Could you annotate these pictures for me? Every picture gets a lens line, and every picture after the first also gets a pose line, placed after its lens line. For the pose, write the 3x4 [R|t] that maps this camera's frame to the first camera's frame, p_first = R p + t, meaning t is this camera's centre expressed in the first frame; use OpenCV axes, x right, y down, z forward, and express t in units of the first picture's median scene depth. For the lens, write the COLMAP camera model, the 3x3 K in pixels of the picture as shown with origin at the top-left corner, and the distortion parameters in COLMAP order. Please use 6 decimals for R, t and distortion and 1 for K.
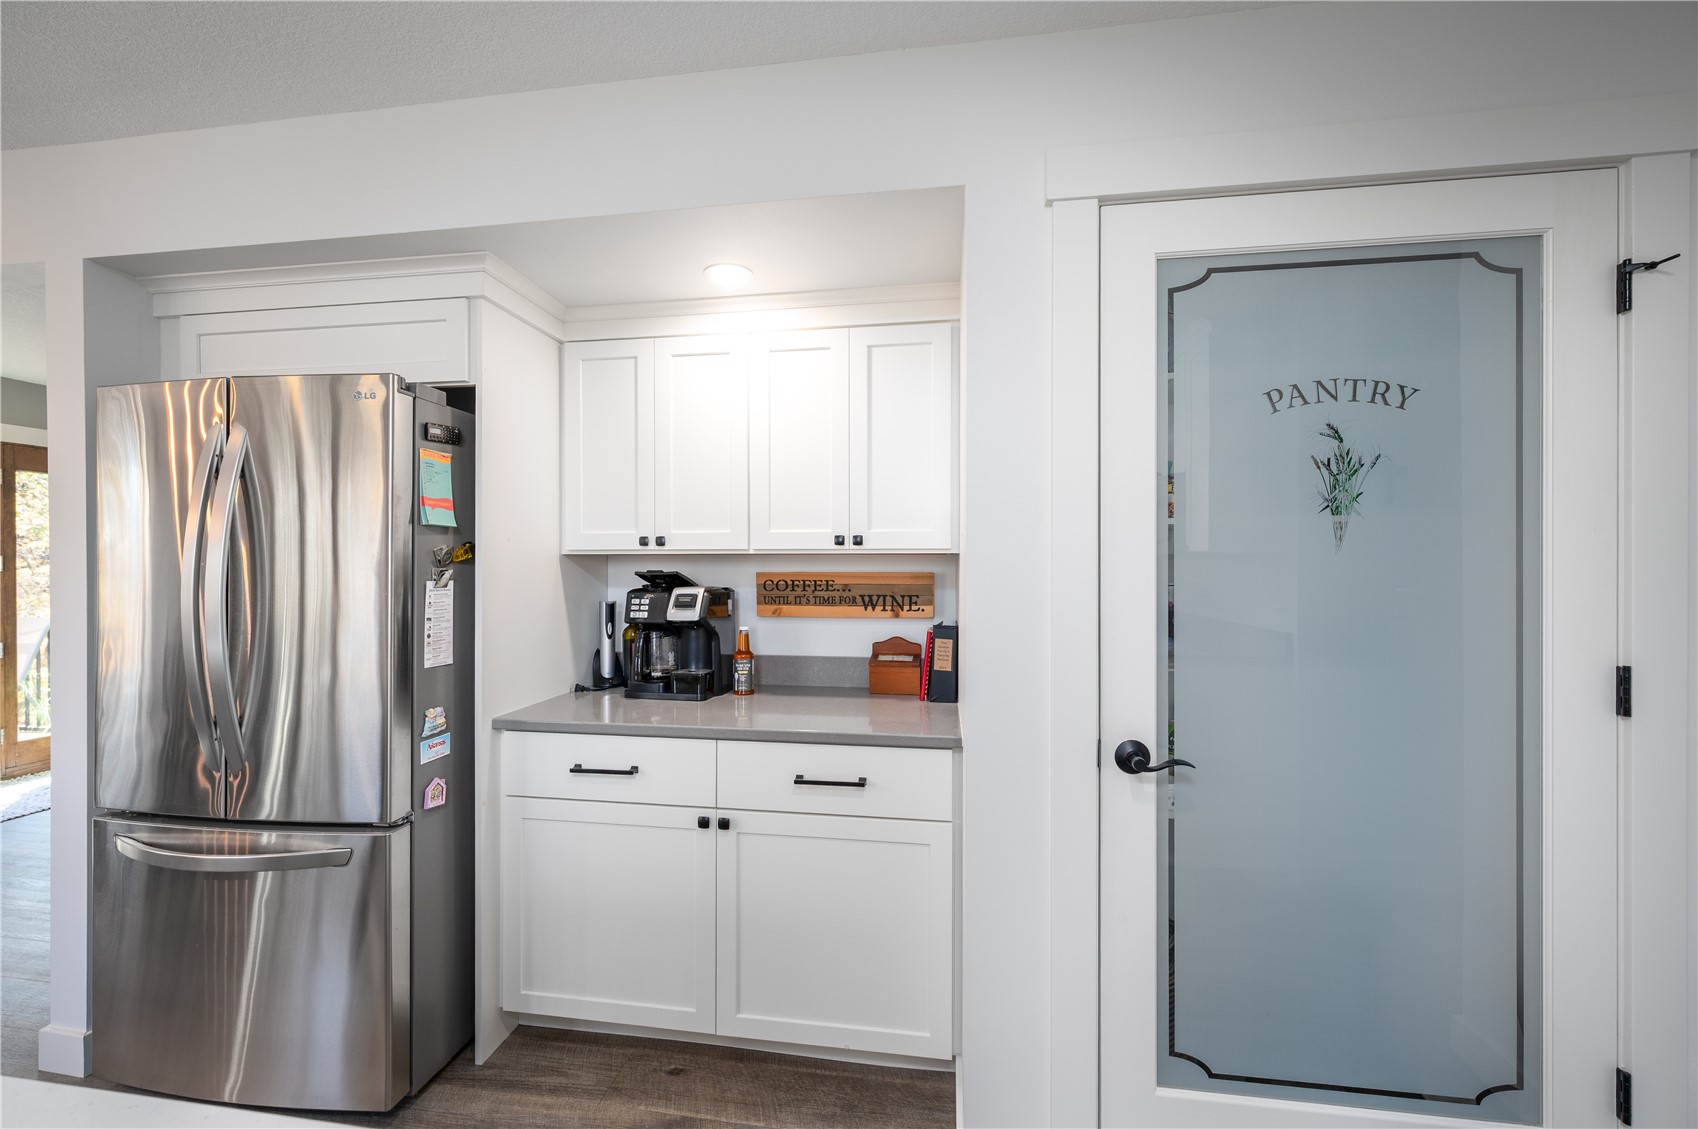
lens RADIAL K [[681.4, 0, 846.6], [0, 681.4, 563.0], [0, 0, 1]] dist [0.000118, -0.000279]
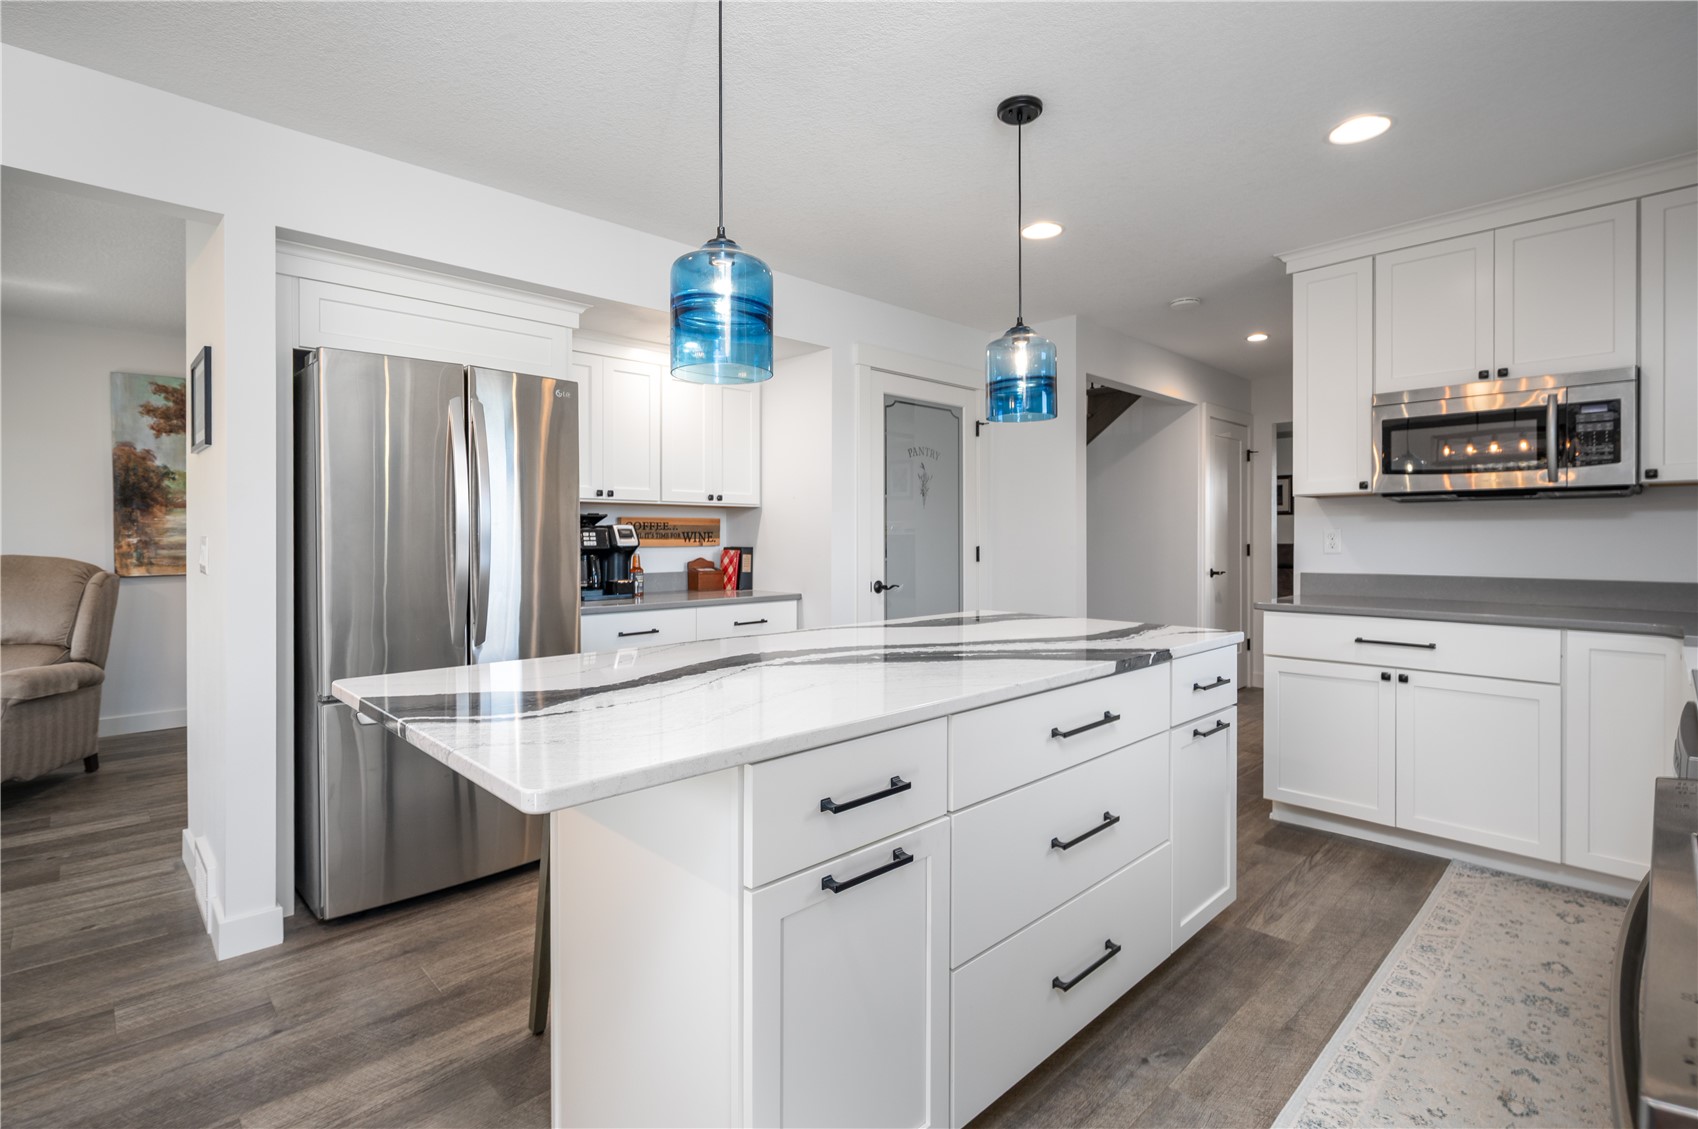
lens RADIAL K [[772.6, 0, 851.6], [0, 772.6, 549.3], [0, 0, 1]] dist [-0.005080, -0.000656]
pose [[0.609365, -0.014827, 0.792751, -1.271864], [0.001832, 0.999849, 0.017292, 0.061212], [-0.792888, -0.009084, 0.609300, -0.454762]]
